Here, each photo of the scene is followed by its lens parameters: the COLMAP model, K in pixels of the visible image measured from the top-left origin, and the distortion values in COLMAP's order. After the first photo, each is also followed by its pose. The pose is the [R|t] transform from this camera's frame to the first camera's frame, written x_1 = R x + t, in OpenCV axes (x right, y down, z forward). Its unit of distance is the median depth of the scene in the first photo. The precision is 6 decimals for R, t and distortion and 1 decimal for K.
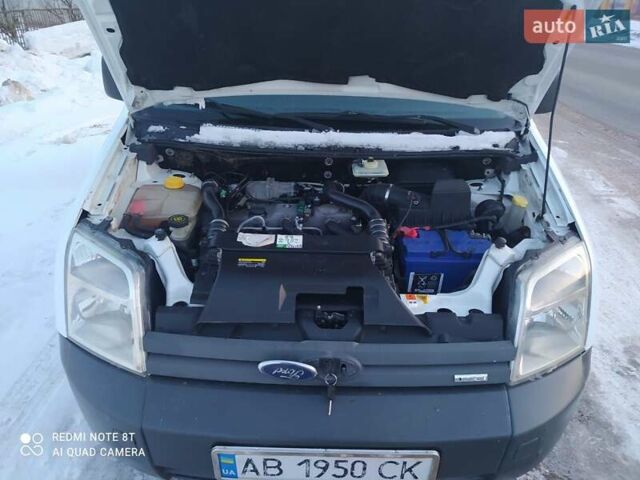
lens RADIAL K [[506.3, 0, 322.2], [0, 506.3, 248.2], [0, 0, 1]] dist [0.125543, -0.213127]
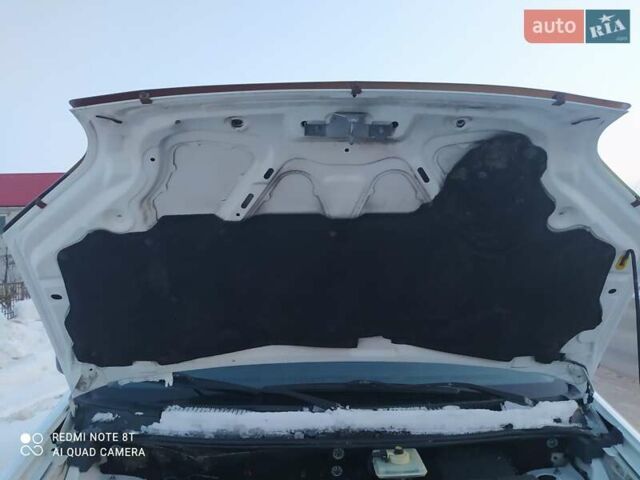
lens RADIAL K [[506.3, 0, 322.2], [0, 506.3, 248.2], [0, 0, 1]] dist [0.125543, -0.213127]
pose [[0.998952, -0.032077, 0.032648, -0.023660], [0.043504, 0.887096, -0.459530, -0.094803], [-0.014222, 0.460468, 0.887562, 0.225986]]
